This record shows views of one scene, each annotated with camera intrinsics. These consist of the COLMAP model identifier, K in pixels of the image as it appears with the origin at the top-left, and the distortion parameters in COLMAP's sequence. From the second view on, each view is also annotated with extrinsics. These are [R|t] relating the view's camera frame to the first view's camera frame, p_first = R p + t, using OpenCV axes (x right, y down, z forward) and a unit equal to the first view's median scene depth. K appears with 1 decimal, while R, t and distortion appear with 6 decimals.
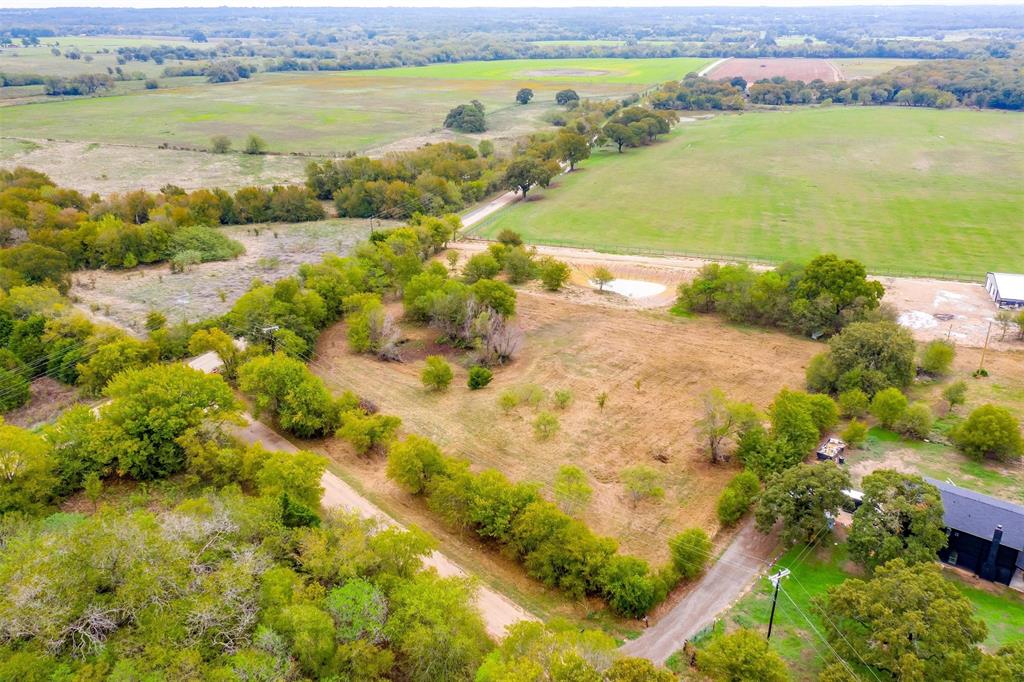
lens RADIAL K [[851.3, 0, 517.7], [0, 851.3, 324.5], [0, 0, 1]] dist [-0.004026, 0.009334]
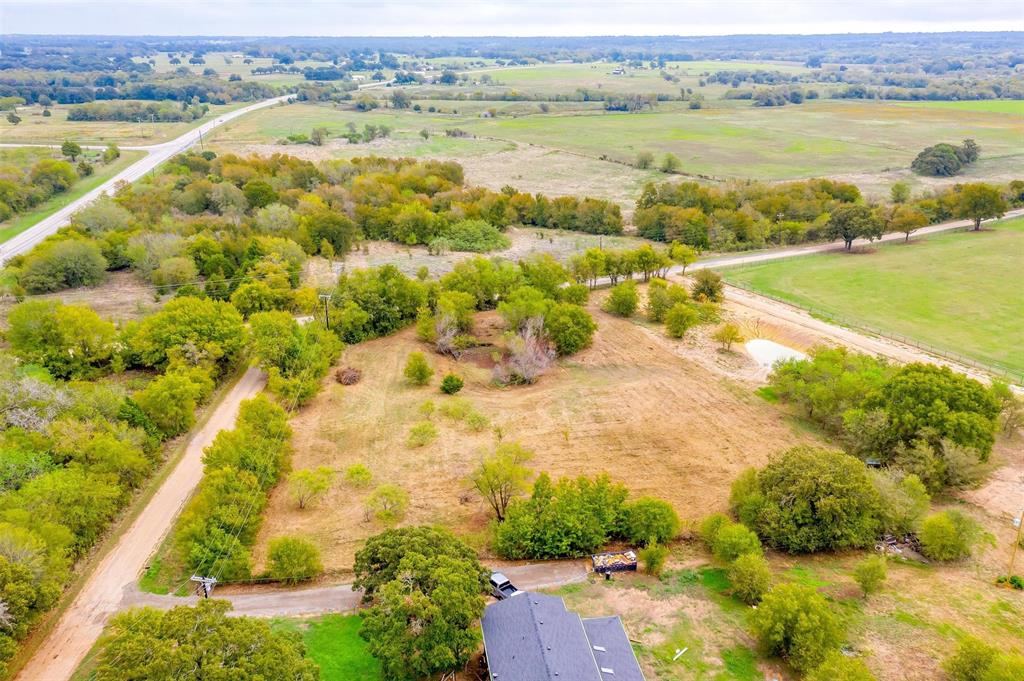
lens RADIAL K [[851.3, 0, 517.7], [0, 851.3, 324.0], [0, 0, 1]] dist [-0.004026, 0.009334]
pose [[0.720076, 0.215854, -0.659468, 0.216196], [-0.233863, 0.970276, 0.062231, -0.029411], [0.653298, 0.109414, 0.749153, 0.078605]]
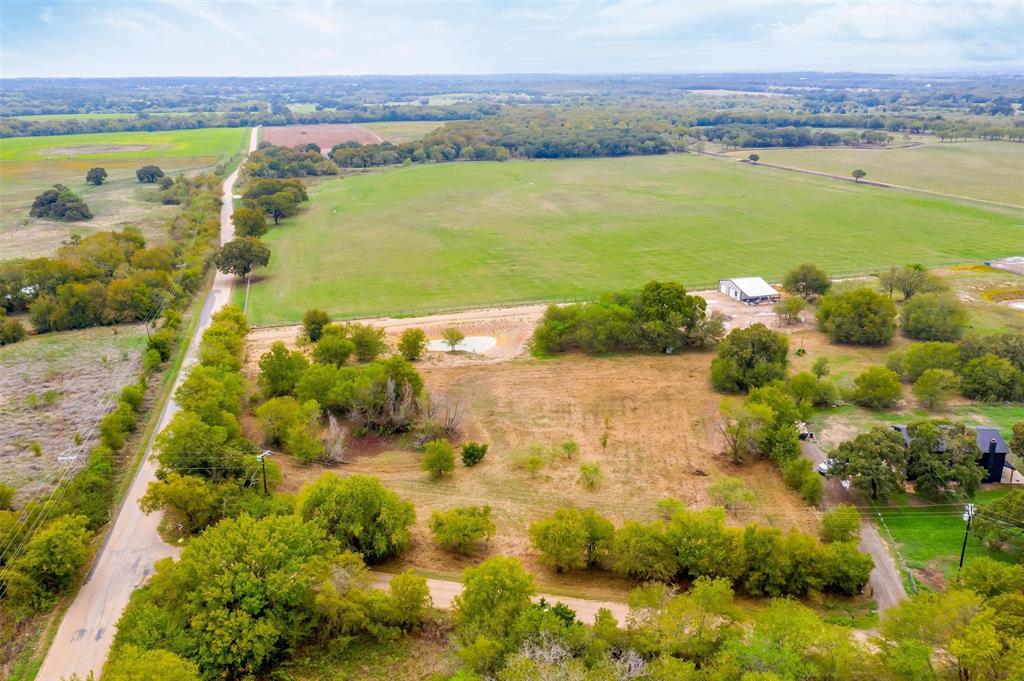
lens RADIAL K [[851.3, 0, 517.7], [0, 851.3, 324.0], [0, 0, 1]] dist [-0.004026, 0.009334]
pose [[0.817433, -0.165769, 0.551656, -0.152383], [0.206481, 0.978377, -0.011964, -0.017146], [-0.537745, 0.123687, 0.833986, 0.046020]]
